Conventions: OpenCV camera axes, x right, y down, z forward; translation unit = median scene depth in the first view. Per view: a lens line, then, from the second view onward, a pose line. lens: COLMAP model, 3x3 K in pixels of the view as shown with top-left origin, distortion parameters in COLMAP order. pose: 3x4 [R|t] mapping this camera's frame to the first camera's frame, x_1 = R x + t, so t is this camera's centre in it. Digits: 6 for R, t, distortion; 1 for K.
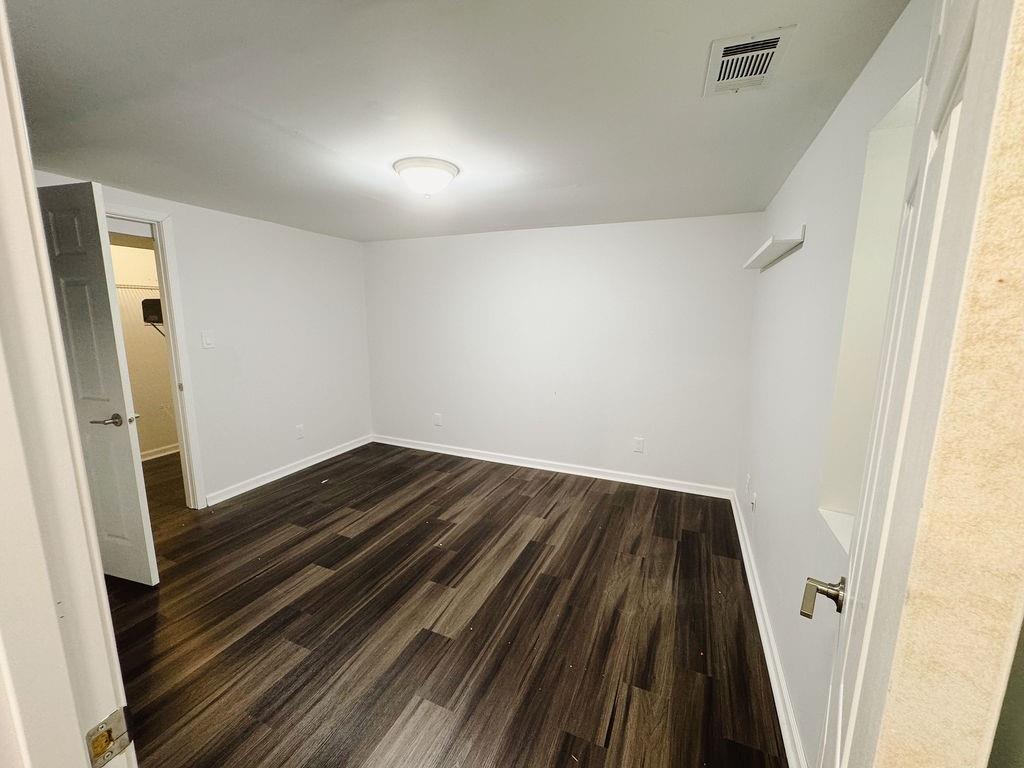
lens RADIAL K [[408.5, 0, 515.6], [0, 408.5, 381.4], [0, 0, 1]] dist [-0.002552, 0.000022]
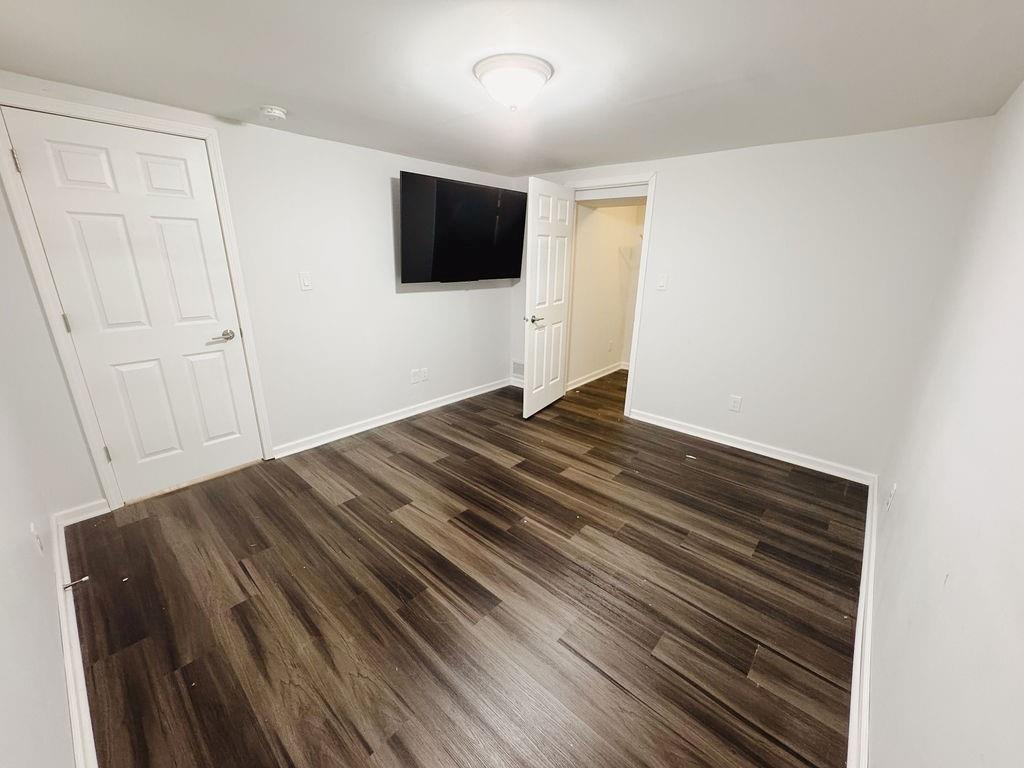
lens RADIAL K [[408.5, 0, 516.1], [0, 408.5, 387.5], [0, 0, 1]] dist [-0.002552, 0.000022]
pose [[-0.310086, 0.287646, -0.906149, 0.624160], [-0.174422, 0.919740, 0.351648, -0.211725], [0.934571, 0.267093, -0.235027, 1.239972]]
